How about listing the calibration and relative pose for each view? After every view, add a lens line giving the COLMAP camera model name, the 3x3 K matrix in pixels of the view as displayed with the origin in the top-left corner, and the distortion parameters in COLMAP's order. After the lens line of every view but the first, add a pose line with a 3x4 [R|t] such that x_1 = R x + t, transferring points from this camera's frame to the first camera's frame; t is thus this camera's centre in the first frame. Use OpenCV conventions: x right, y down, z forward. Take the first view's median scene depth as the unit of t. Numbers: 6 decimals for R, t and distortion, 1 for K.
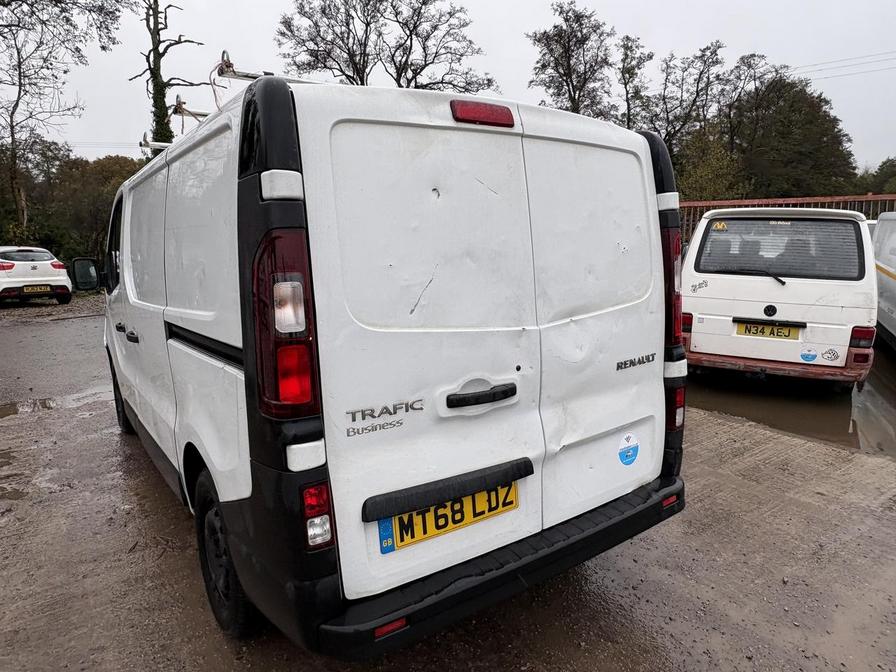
lens RADIAL K [[592.8, 0, 451.7], [0, 592.8, 334.9], [0, 0, 1]] dist [-0.000373, 0.006586]
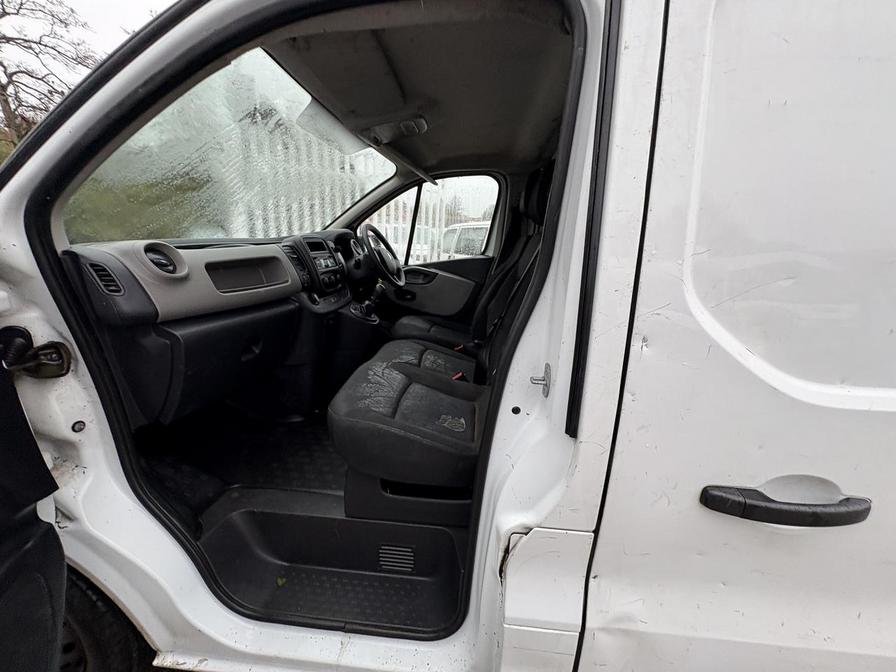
lens RADIAL K [[357.1, 0, 449.3], [0, 357.1, 335.6], [0, 0, 1]] dist [0.001358, 0.000085]
pose [[0.647237, -0.157567, 0.745826, -0.095536], [0.065607, 0.986288, 0.151434, -0.015014], [-0.759460, -0.049082, 0.648700, 0.124981]]
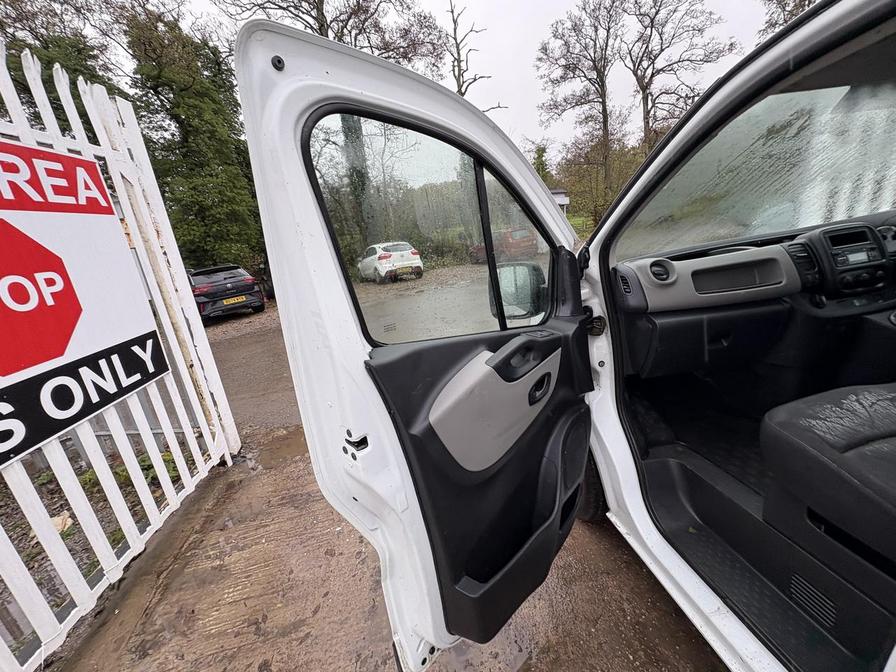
lens RADIAL K [[357.1, 0, 445.7], [0, 357.1, 335.9], [0, 0, 1]] dist [0.001358, 0.000085]
pose [[0.889383, 0.028080, -0.456300, -0.090734], [0.042316, 0.988770, 0.143327, -0.018040], [0.455200, -0.146781, 0.878207, 0.109323]]
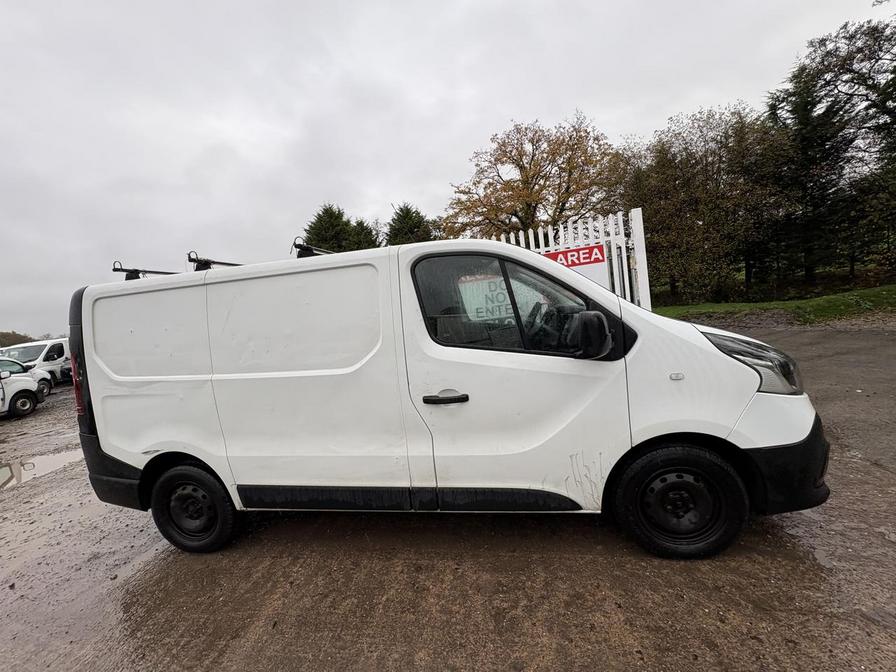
lens RADIAL K [[357.1, 0, 444.7], [0, 357.1, 330.1], [0, 0, 1]] dist [0.001358, 0.000085]
pose [[-0.713008, 0.149599, -0.685010, 0.028890], [0.016484, 0.980280, 0.196925, -0.038890], [0.700962, 0.129118, -0.701414, 0.233622]]
